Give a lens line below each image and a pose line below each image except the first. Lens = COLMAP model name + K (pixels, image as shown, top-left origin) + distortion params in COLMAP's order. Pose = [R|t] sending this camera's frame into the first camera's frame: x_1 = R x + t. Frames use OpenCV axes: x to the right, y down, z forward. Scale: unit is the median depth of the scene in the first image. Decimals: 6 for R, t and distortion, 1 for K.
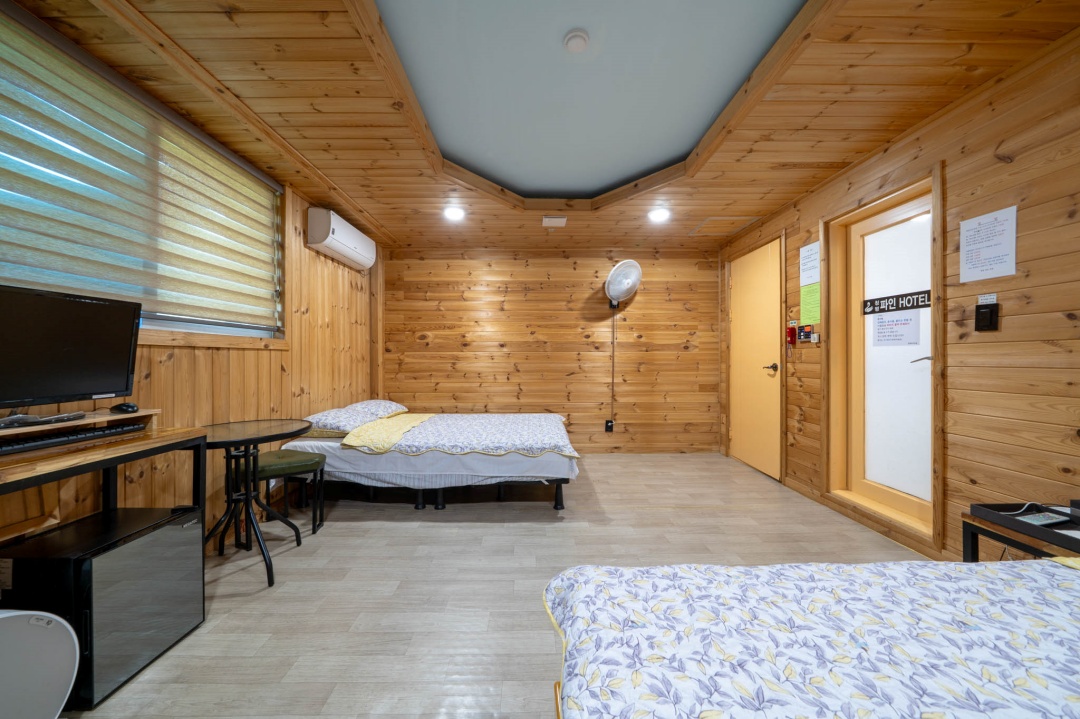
lens RADIAL K [[367.6, 0, 539.8], [0, 367.6, 357.3], [0, 0, 1]] dist [-0.004736, -0.000334]
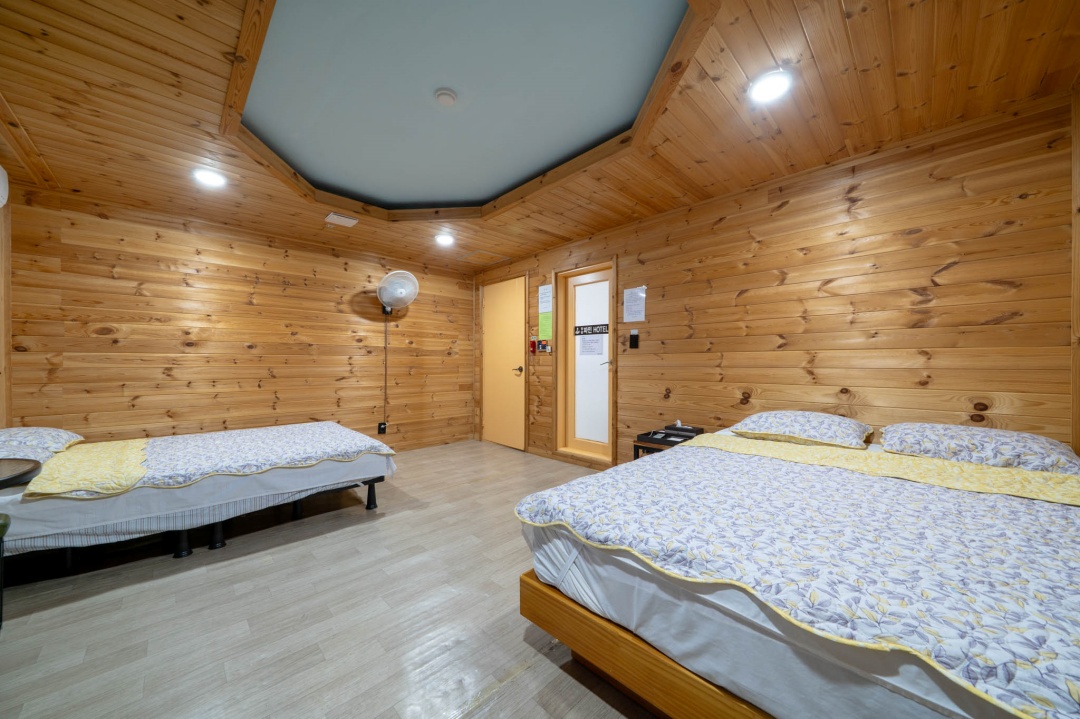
lens RADIAL K [[367.6, 0, 518.9], [0, 367.6, 365.1], [0, 0, 1]] dist [-0.004736, -0.000334]
pose [[0.751394, -0.001034, 0.659853, -0.302066], [-0.002946, 0.999984, 0.004923, 0.005316], [-0.659847, -0.005643, 0.751378, -0.038986]]
